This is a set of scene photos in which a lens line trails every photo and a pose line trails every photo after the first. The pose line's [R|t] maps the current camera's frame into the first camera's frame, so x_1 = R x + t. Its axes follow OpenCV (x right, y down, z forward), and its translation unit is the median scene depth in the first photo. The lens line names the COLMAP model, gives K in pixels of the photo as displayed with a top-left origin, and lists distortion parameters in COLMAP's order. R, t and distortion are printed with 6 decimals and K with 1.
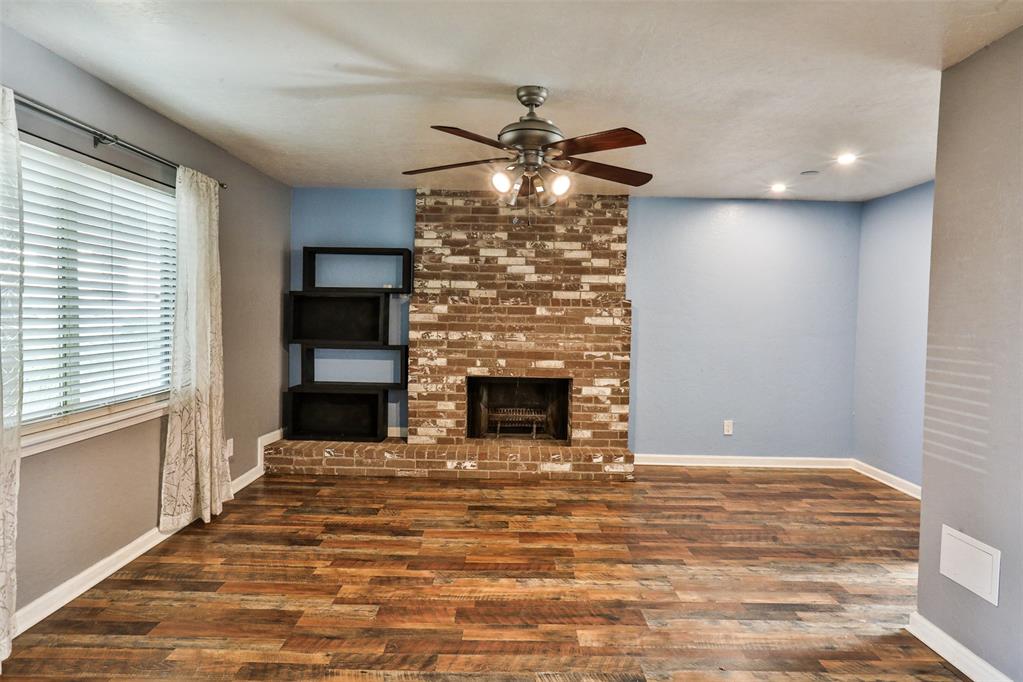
lens RADIAL K [[596.7, 0, 512.9], [0, 596.7, 331.2], [0, 0, 1]] dist [-0.046747, 0.038590]
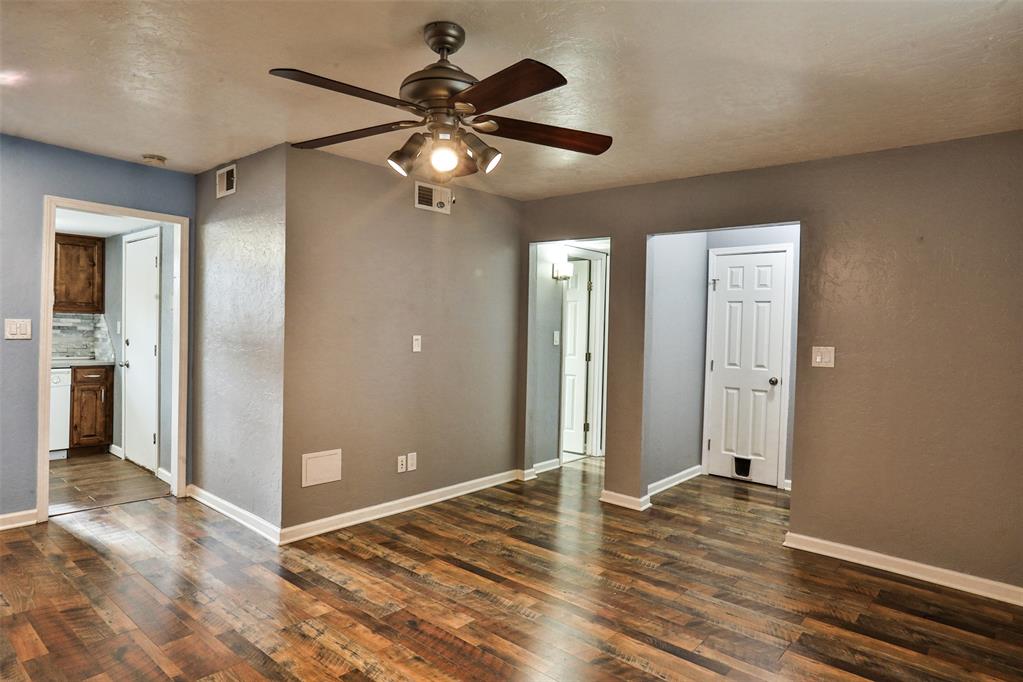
lens RADIAL K [[596.7, 0, 513.9], [0, 596.7, 332.5], [0, 0, 1]] dist [-0.046747, 0.038590]
pose [[-0.753888, -0.049492, 0.655136, -0.359086], [-0.029319, 0.998700, 0.041708, -0.033152], [-0.656349, 0.012235, -0.754359, 0.990592]]
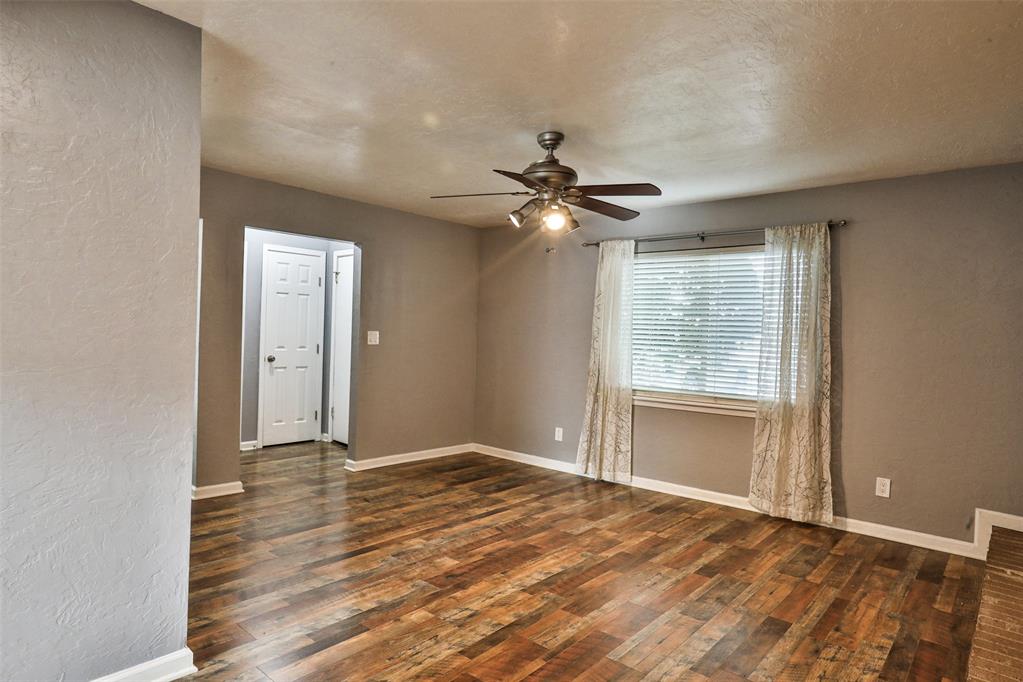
lens RADIAL K [[596.7, 0, 503.9], [0, 596.7, 342.2], [0, 0, 1]] dist [-0.046747, 0.038590]
pose [[-0.666080, -0.026821, -0.745398, 0.610970], [-0.065243, 0.997618, 0.022404, -0.015076], [0.743021, 0.063555, -0.666243, 1.122217]]
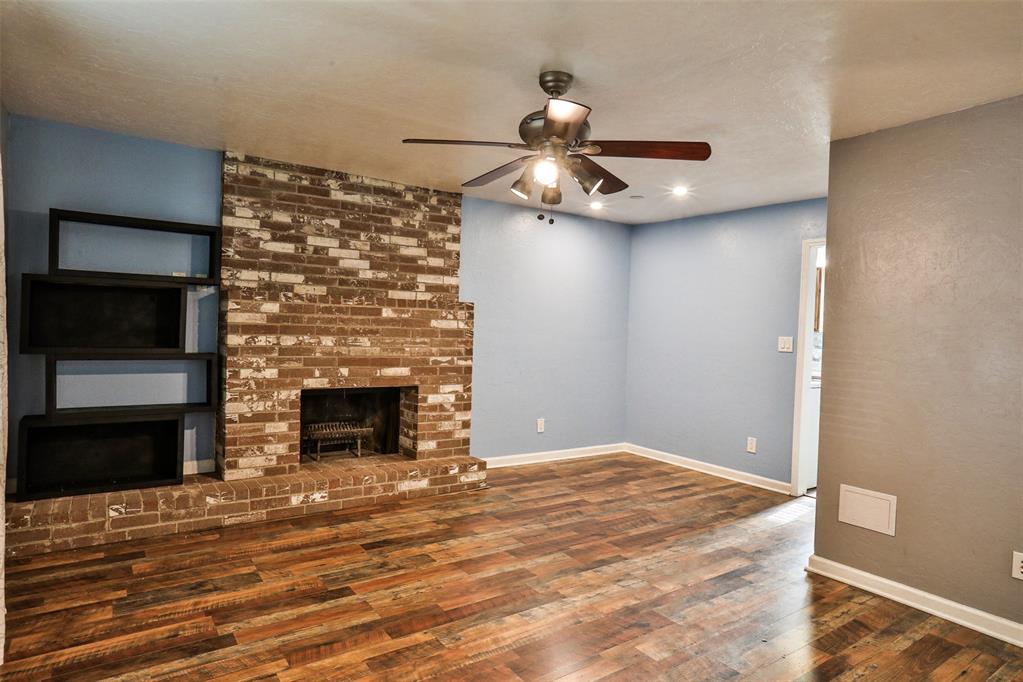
lens RADIAL K [[596.7, 0, 512.8], [0, 596.7, 337.7], [0, 0, 1]] dist [-0.046747, 0.038590]
pose [[0.821253, -0.003244, 0.570555, -0.353532], [-0.004086, 0.999925, 0.011567, -0.008163], [-0.570549, -0.011831, 0.821178, 0.187100]]
